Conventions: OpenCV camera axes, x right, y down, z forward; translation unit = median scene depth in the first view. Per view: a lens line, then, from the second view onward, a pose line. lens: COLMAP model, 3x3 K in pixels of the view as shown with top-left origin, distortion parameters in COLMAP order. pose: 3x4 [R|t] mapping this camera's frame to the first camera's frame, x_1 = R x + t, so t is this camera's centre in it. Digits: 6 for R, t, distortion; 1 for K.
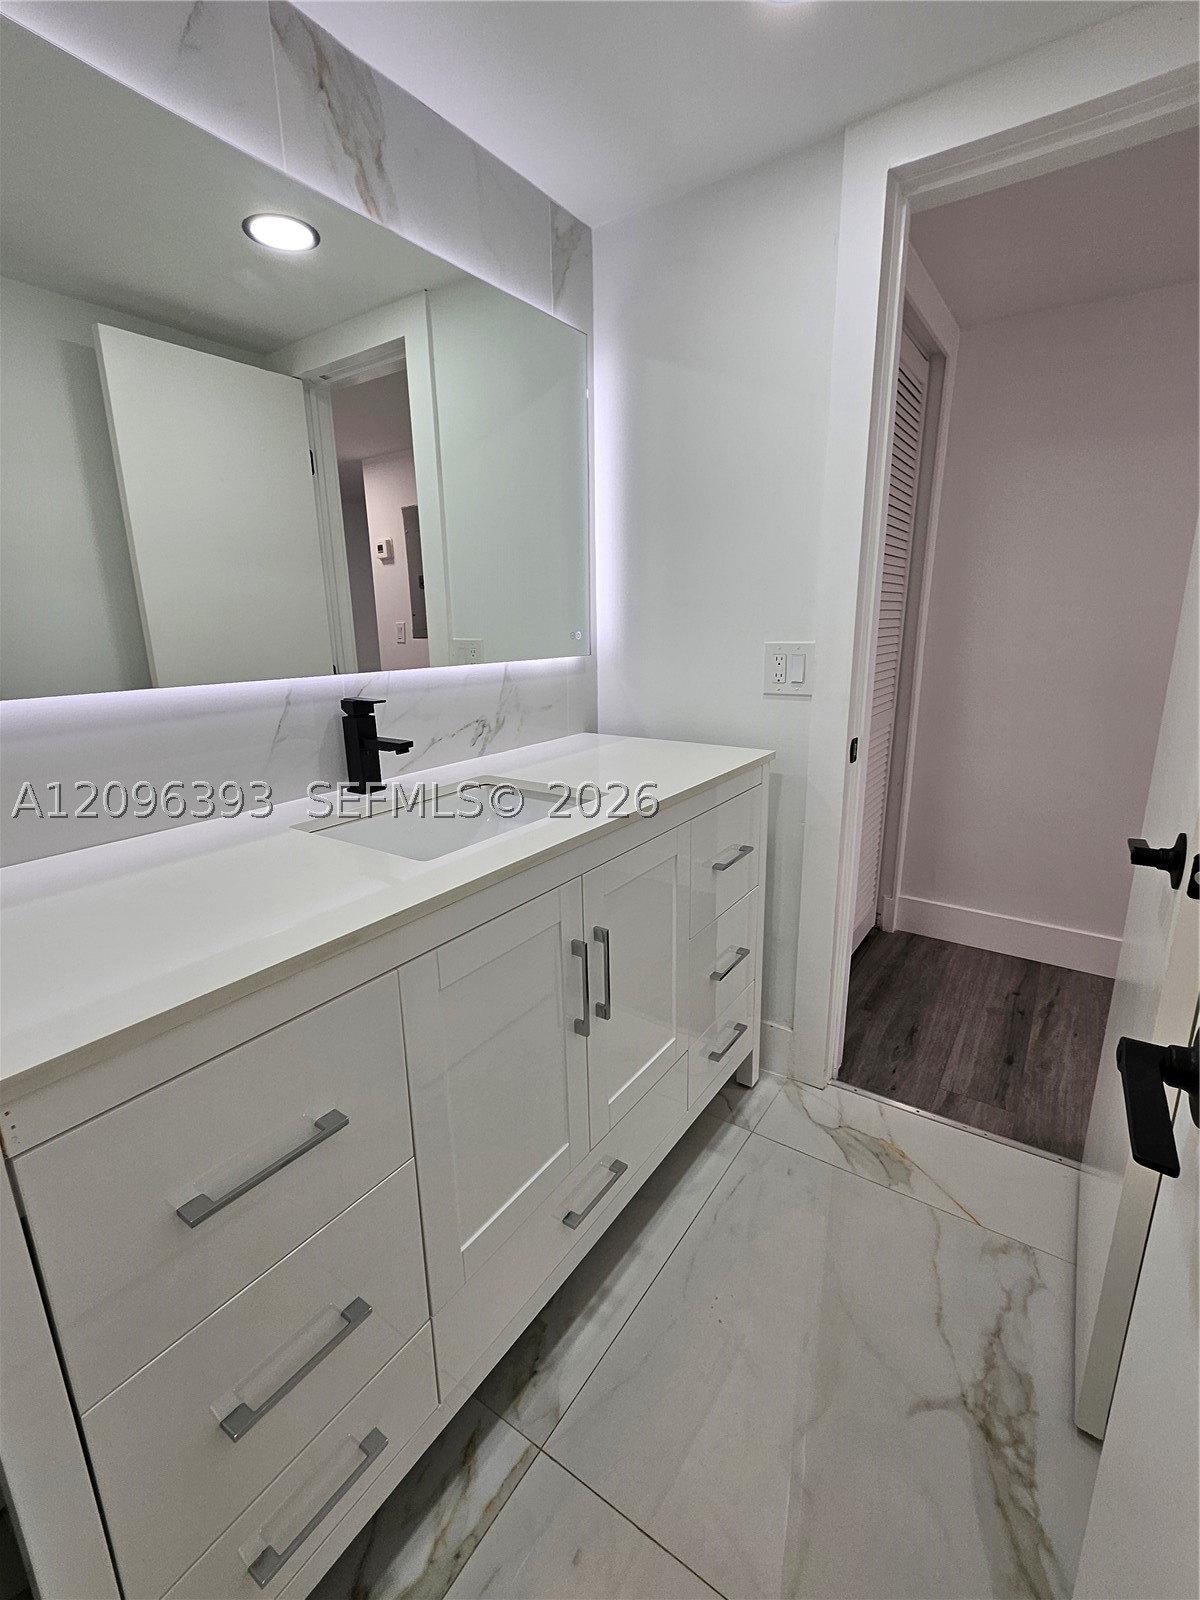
lens RADIAL K [[759.5, 0, 610.3], [0, 759.5, 799.3], [0, 0, 1]] dist [-0.011973, 0.009069]
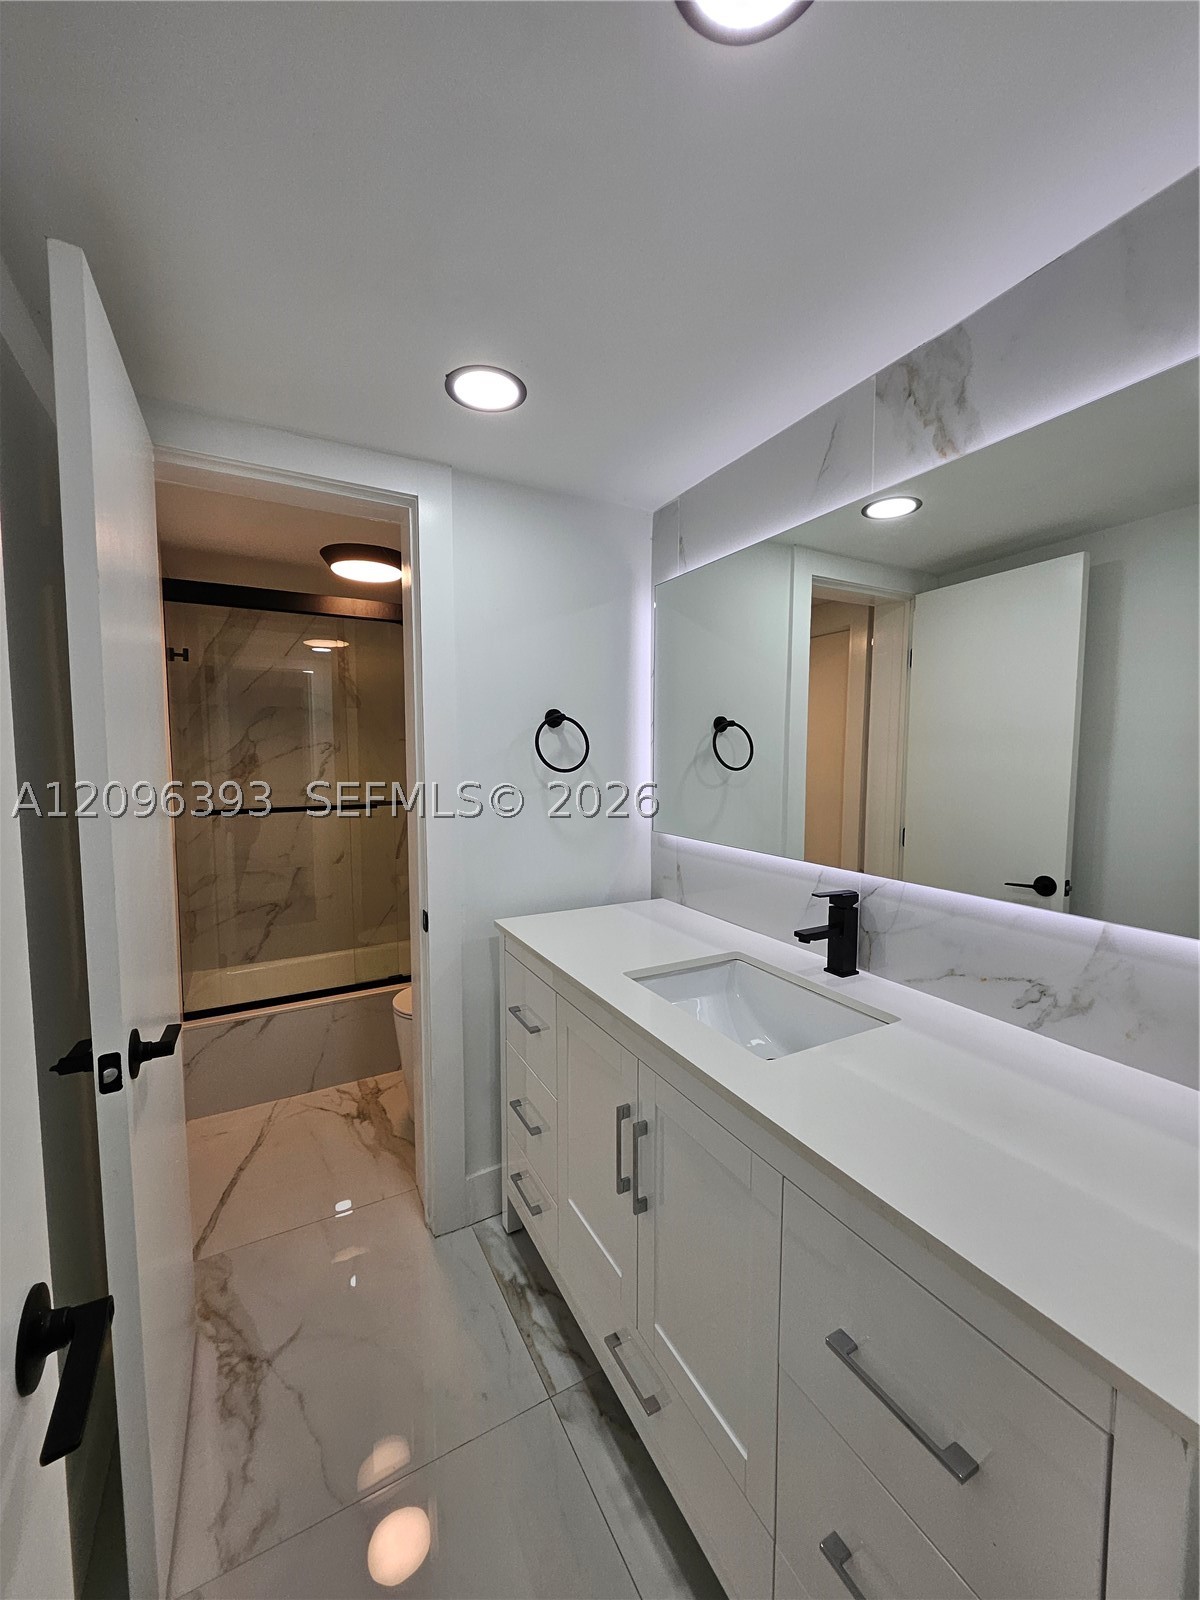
lens RADIAL K [[638.1, 0, 600.0], [0, 638.1, 800.0], [0, 0, 1]] dist [0.000180, 0.000102]
pose [[-0.491059, 0.057584, -0.869221, 0.722827], [-0.211730, 0.960002, 0.183214, -0.385634], [0.845004, 0.274009, -0.459225, 1.151198]]
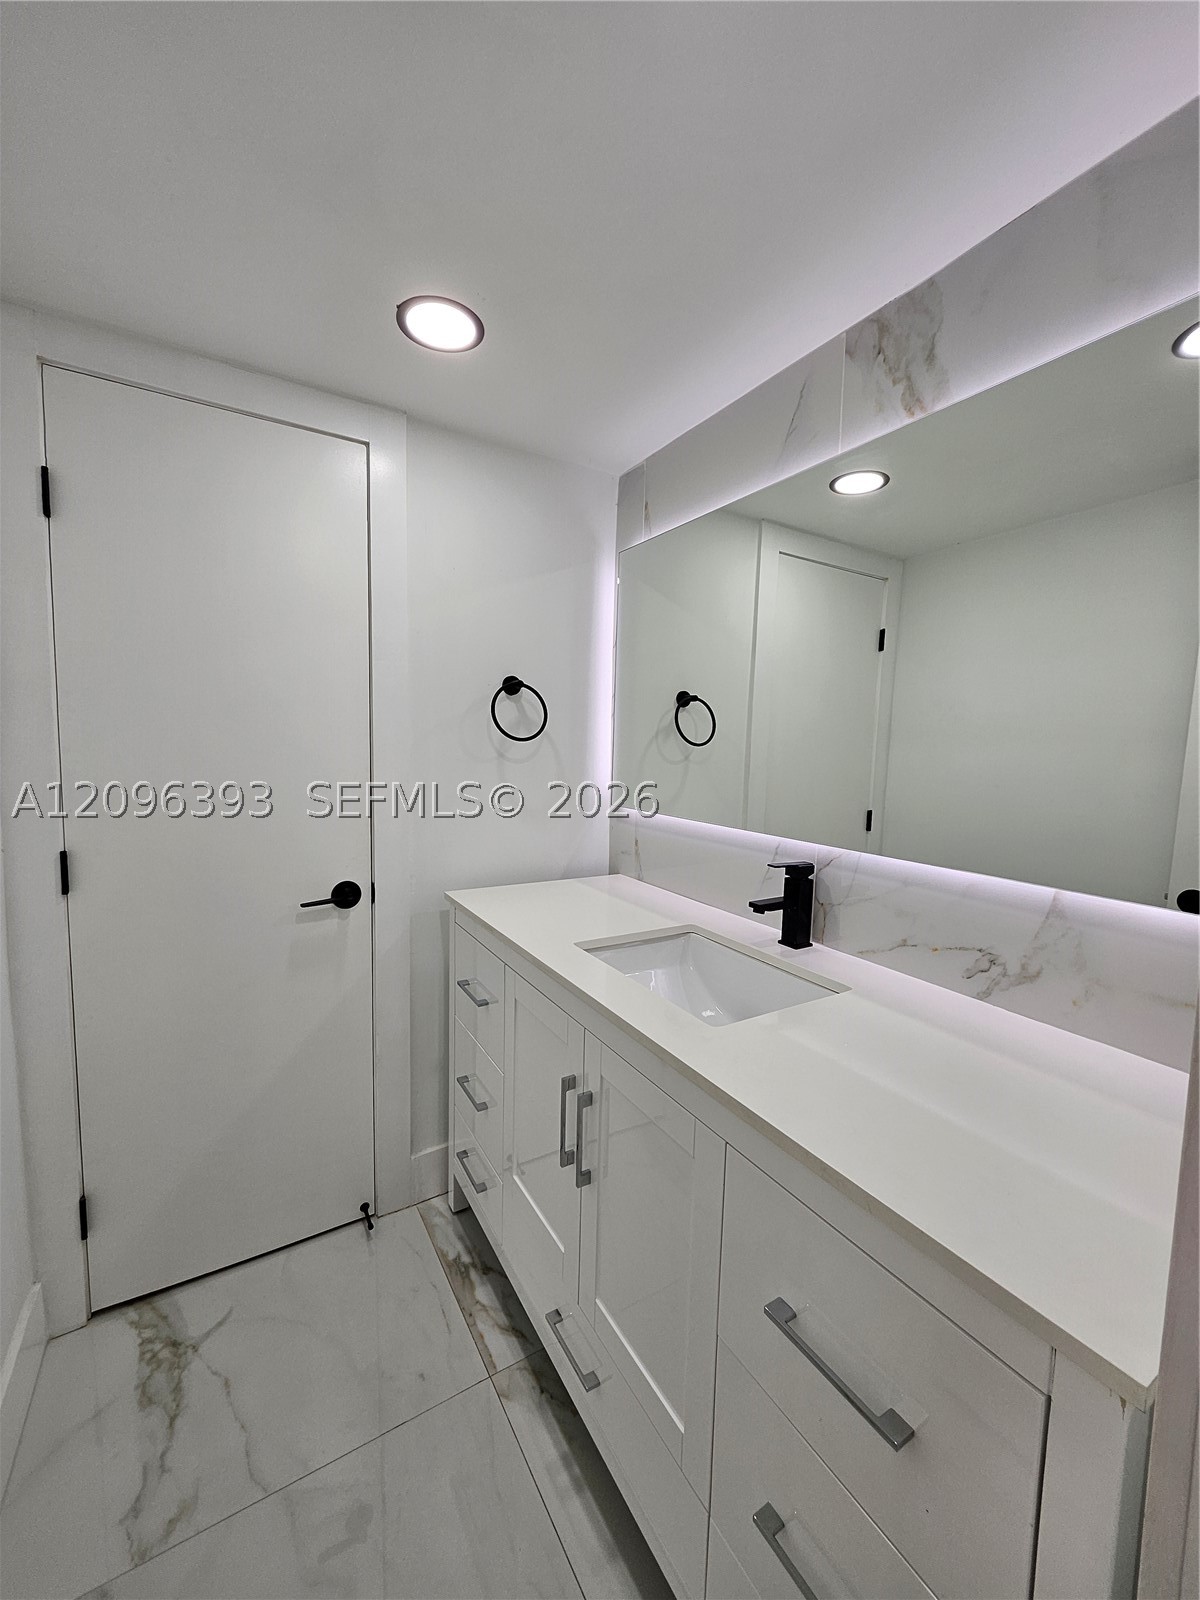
lens RADIAL K [[638.1, 0, 600.0], [0, 638.1, 800.0], [0, 0, 1]] dist [0.000180, 0.000102]
pose [[-0.448242, 0.063355, -0.891664, 0.682725], [-0.240711, 0.952086, 0.188654, -0.348395], [0.860893, 0.299196, -0.411515, 1.165001]]
